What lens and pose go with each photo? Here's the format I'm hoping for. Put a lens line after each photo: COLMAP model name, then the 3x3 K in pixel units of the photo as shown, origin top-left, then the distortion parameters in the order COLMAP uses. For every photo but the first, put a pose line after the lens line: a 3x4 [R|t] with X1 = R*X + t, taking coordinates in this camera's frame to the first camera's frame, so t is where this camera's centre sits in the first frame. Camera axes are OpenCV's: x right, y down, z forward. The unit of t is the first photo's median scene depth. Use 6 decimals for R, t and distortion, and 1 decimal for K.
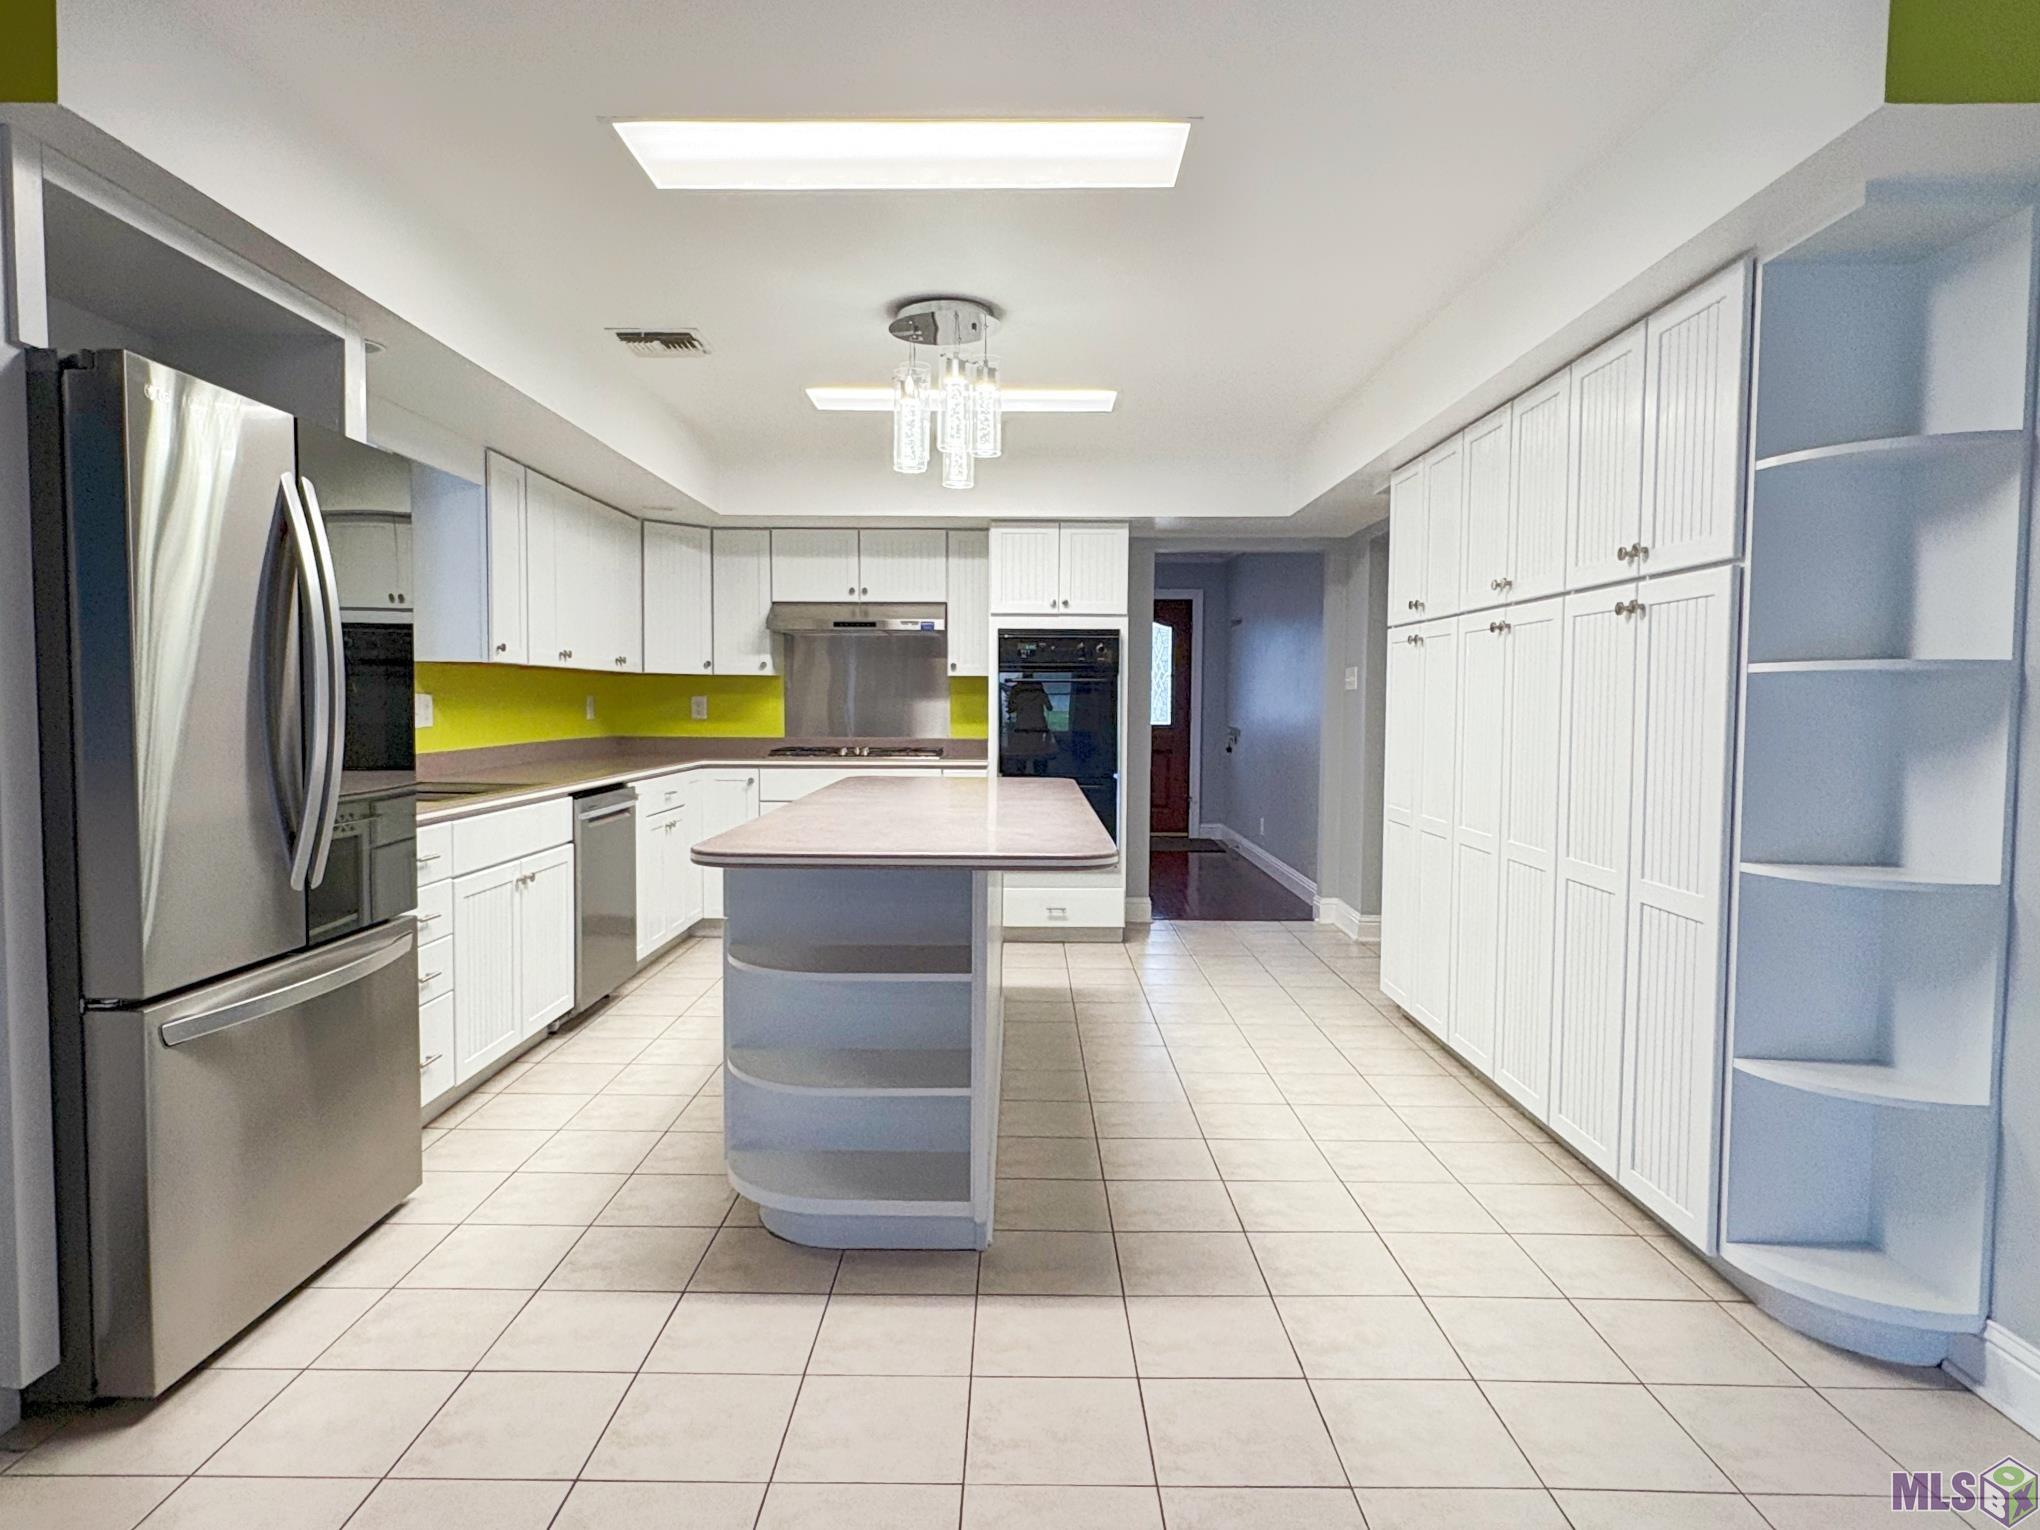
lens RADIAL K [[1232.9, 0, 1004.7], [0, 1232.9, 765.7], [0, 0, 1]] dist [-0.007901, -0.000543]
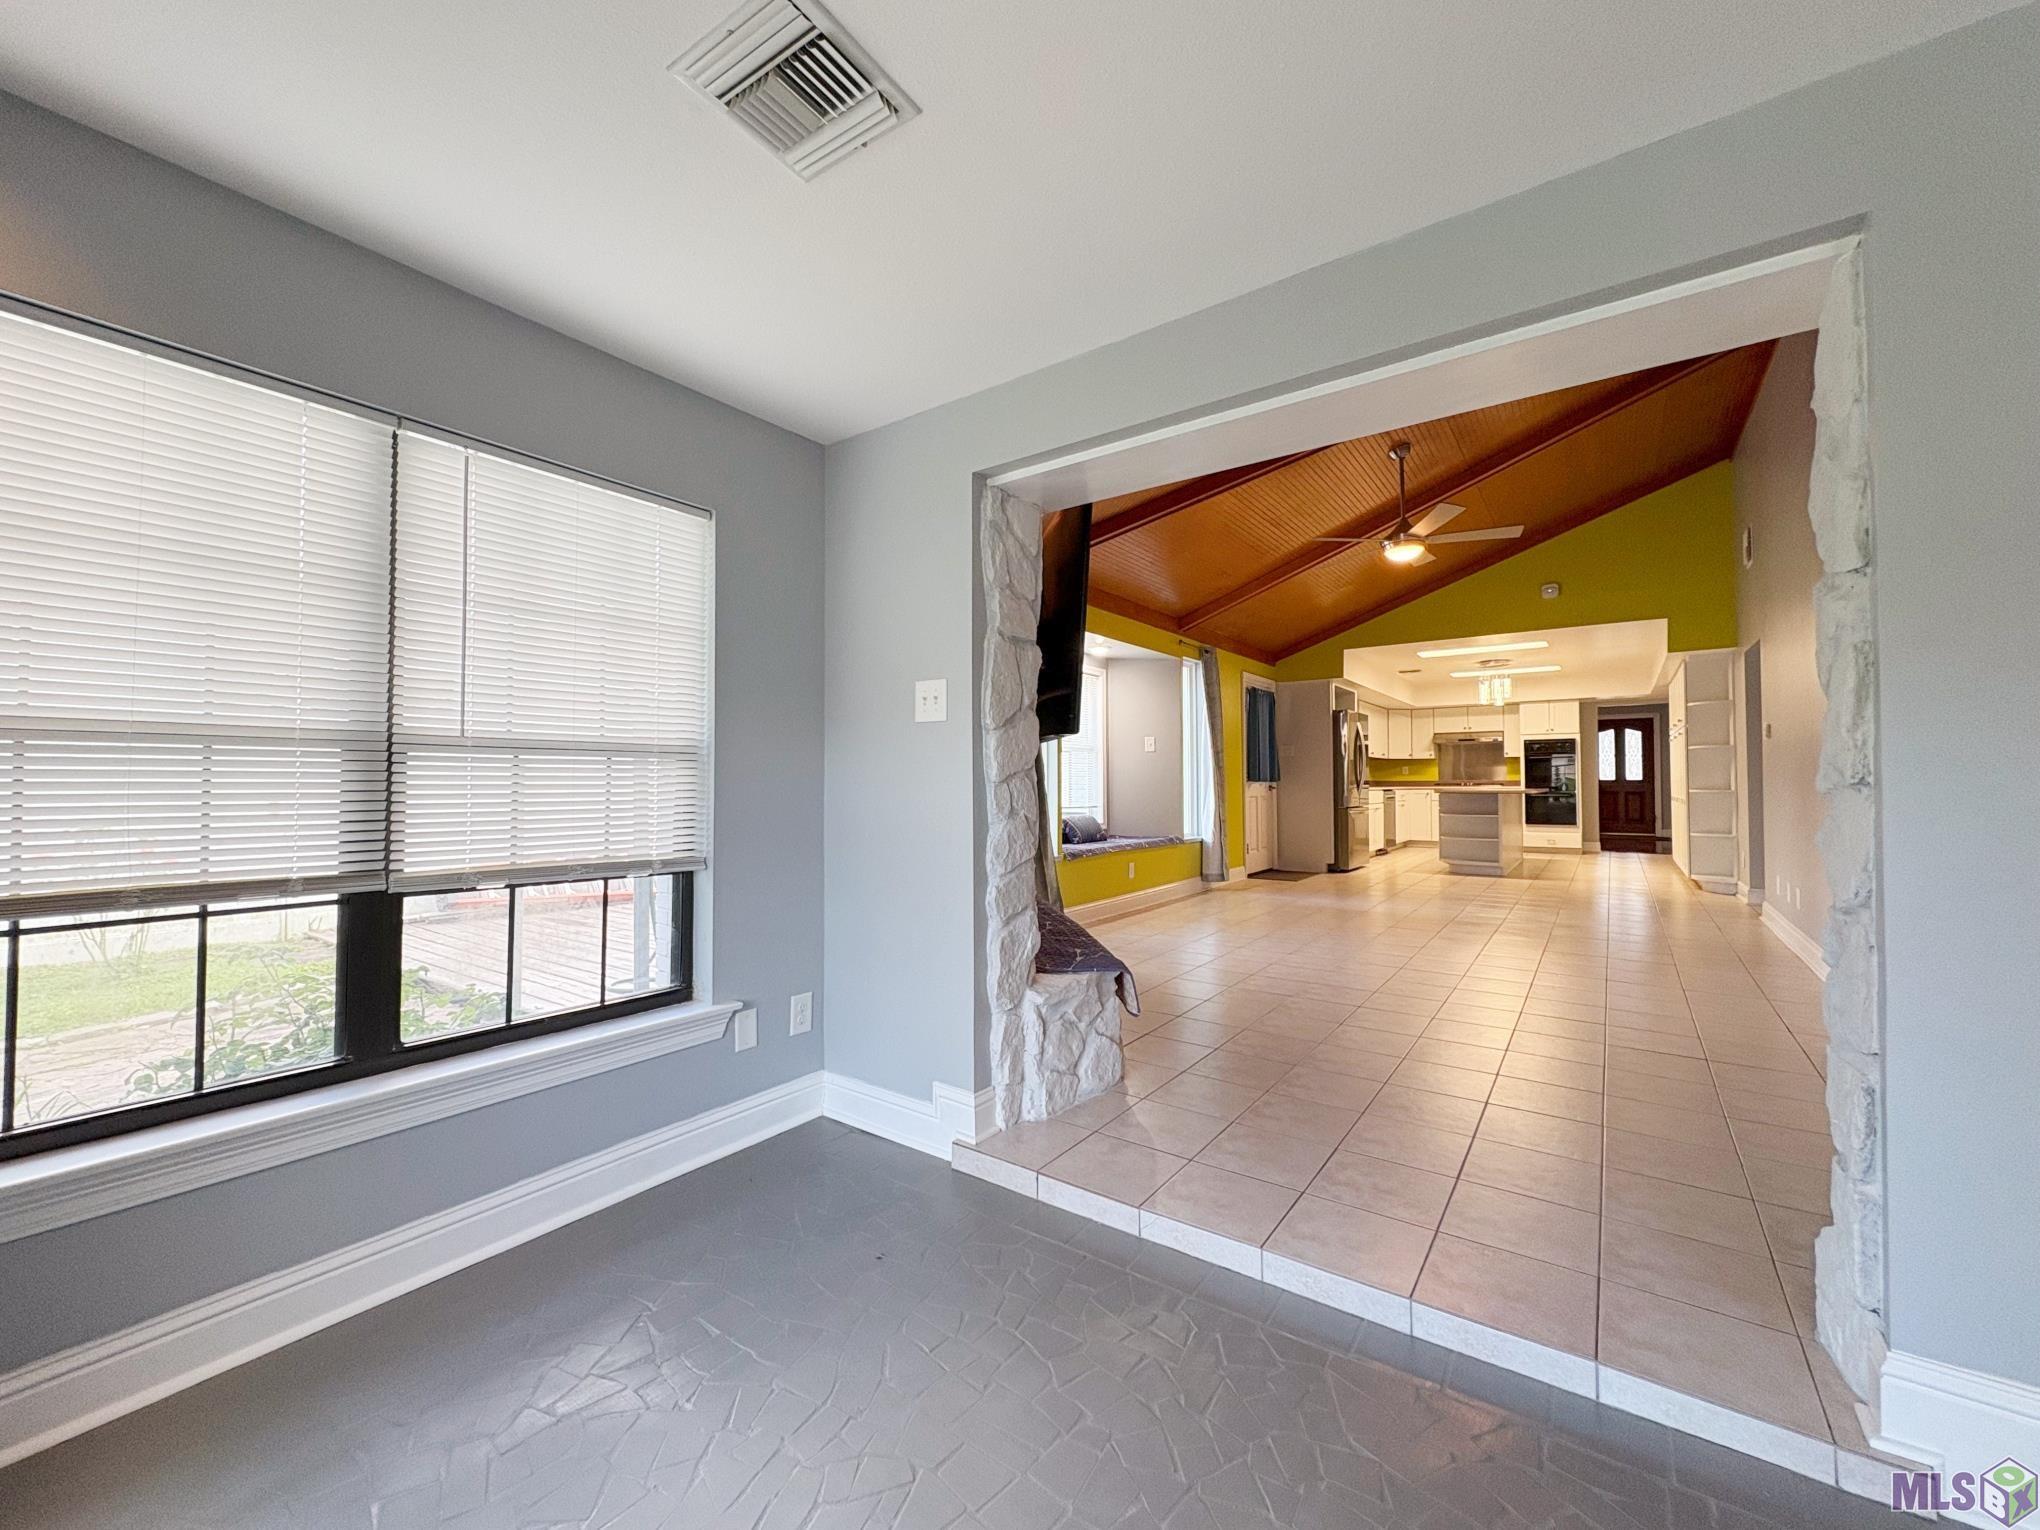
lens RADIAL K [[822.4, 0, 1014.5], [0, 822.4, 763.3], [0, 0, 1]] dist [0.000777, -0.000662]
pose [[0.817472, -0.021800, -0.575555, 0.121748], [-0.023941, 0.997134, -0.071772, 0.103480], [0.575470, 0.072451, 0.814607, -1.180288]]
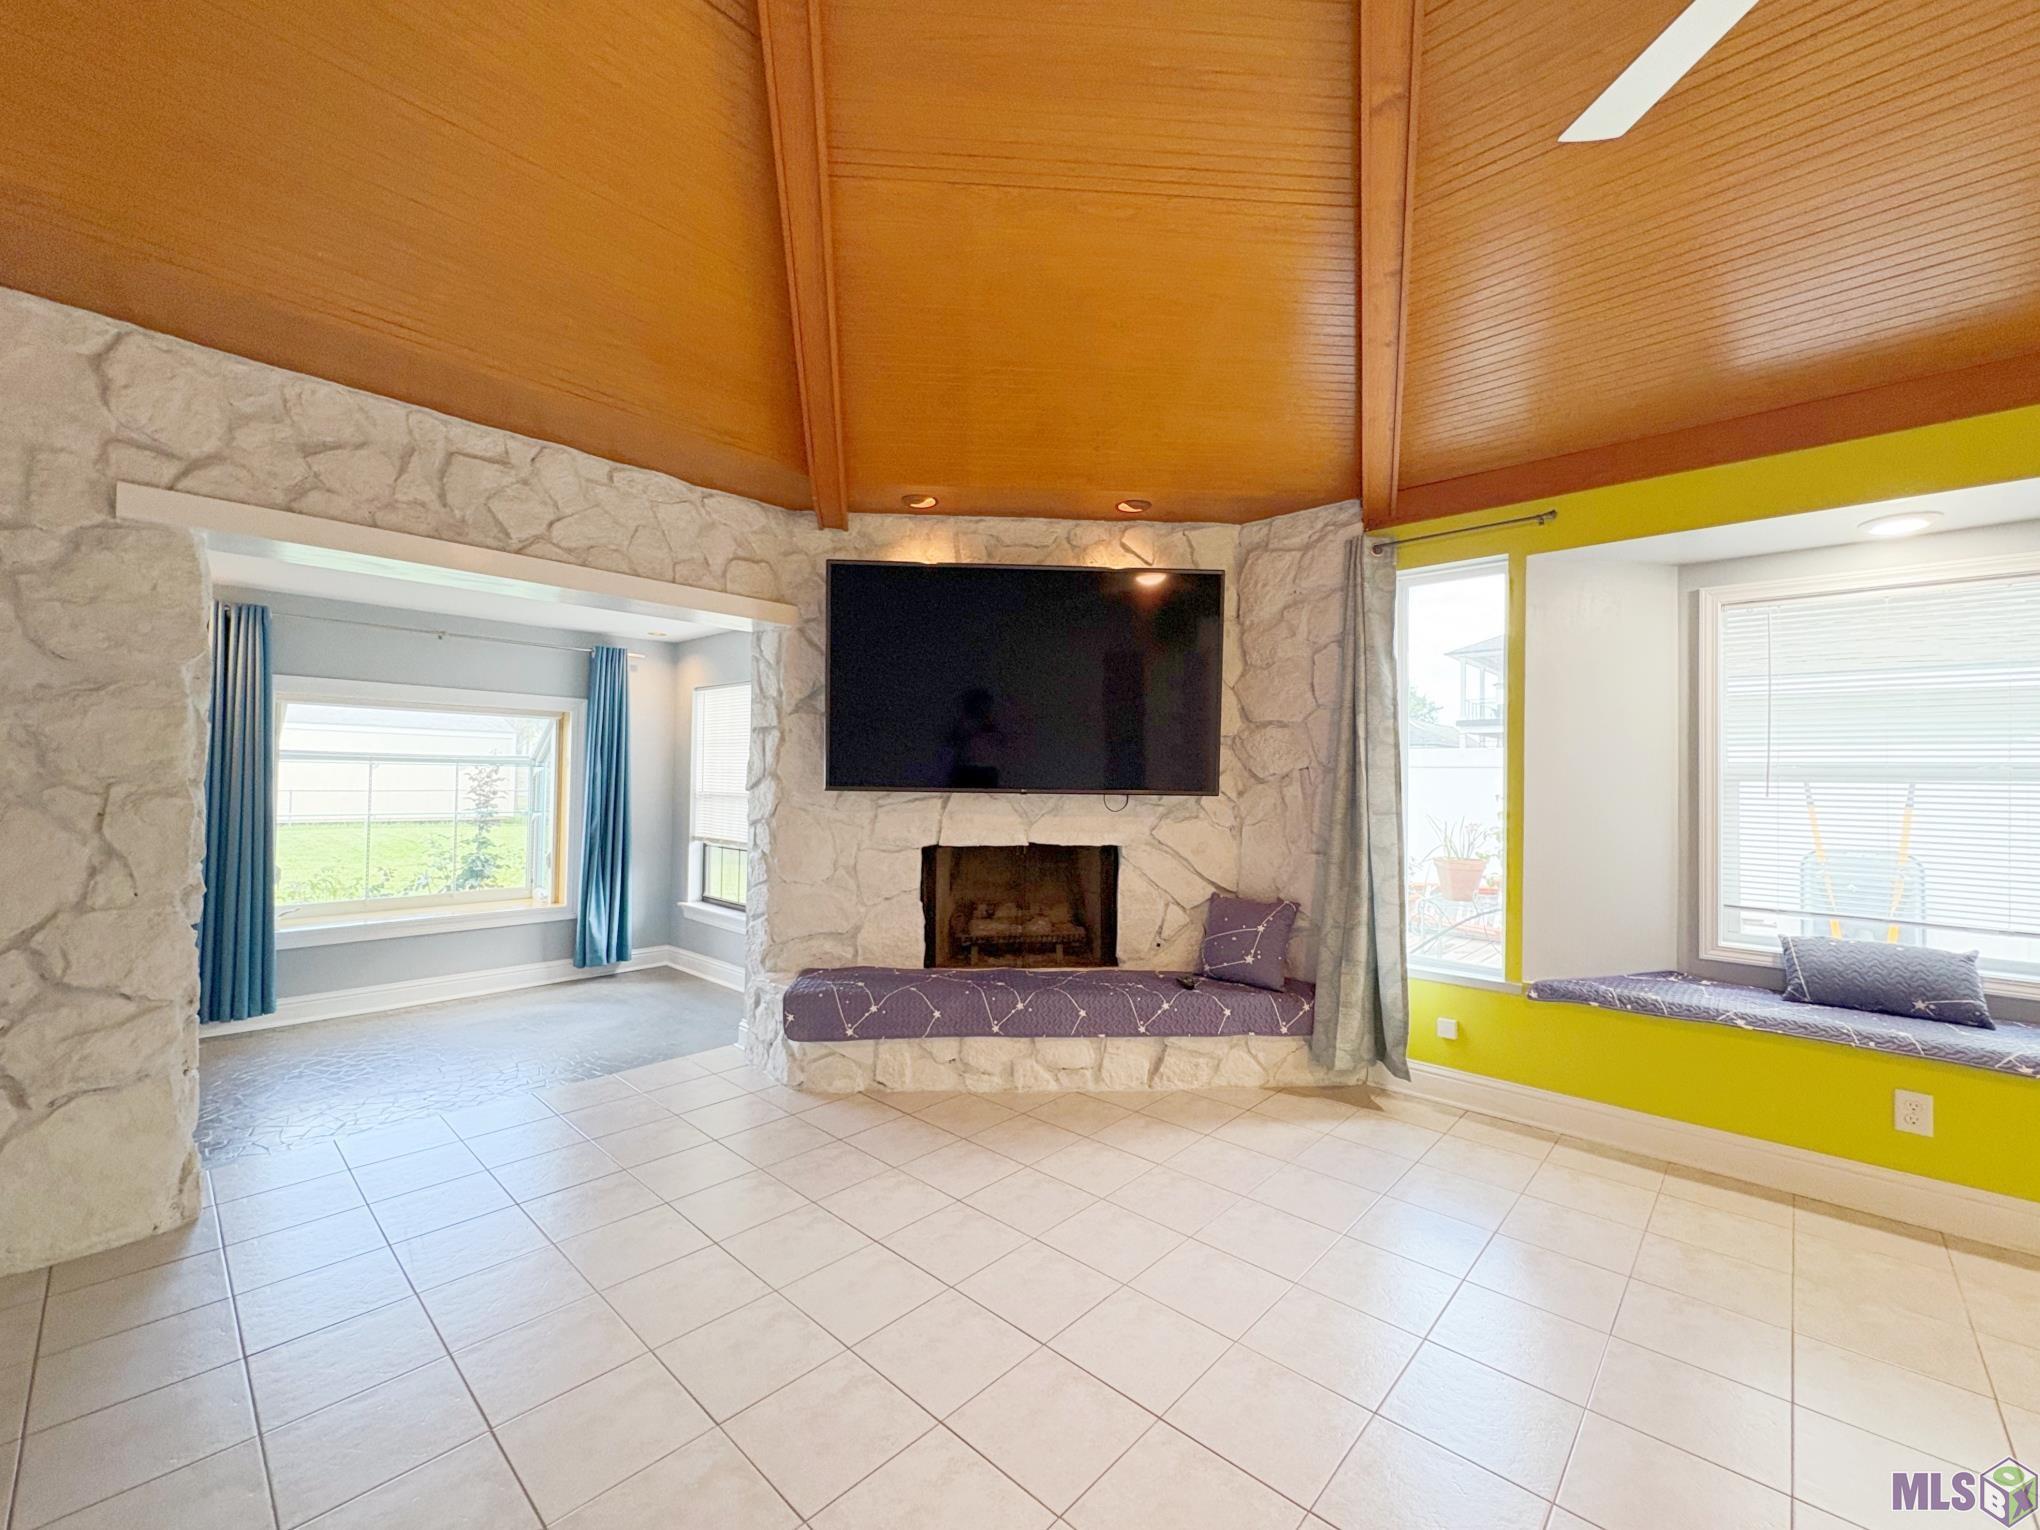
lens RADIAL K [[822.4, 0, 1013.7], [0, 822.4, 762.9], [0, 0, 1]] dist [0.000777, -0.000662]
pose [[-0.681129, -0.031238, -0.731497, 0.209283], [-0.058462, 0.998220, 0.011808, 0.018479], [0.729826, 0.050807, -0.681743, -0.294194]]
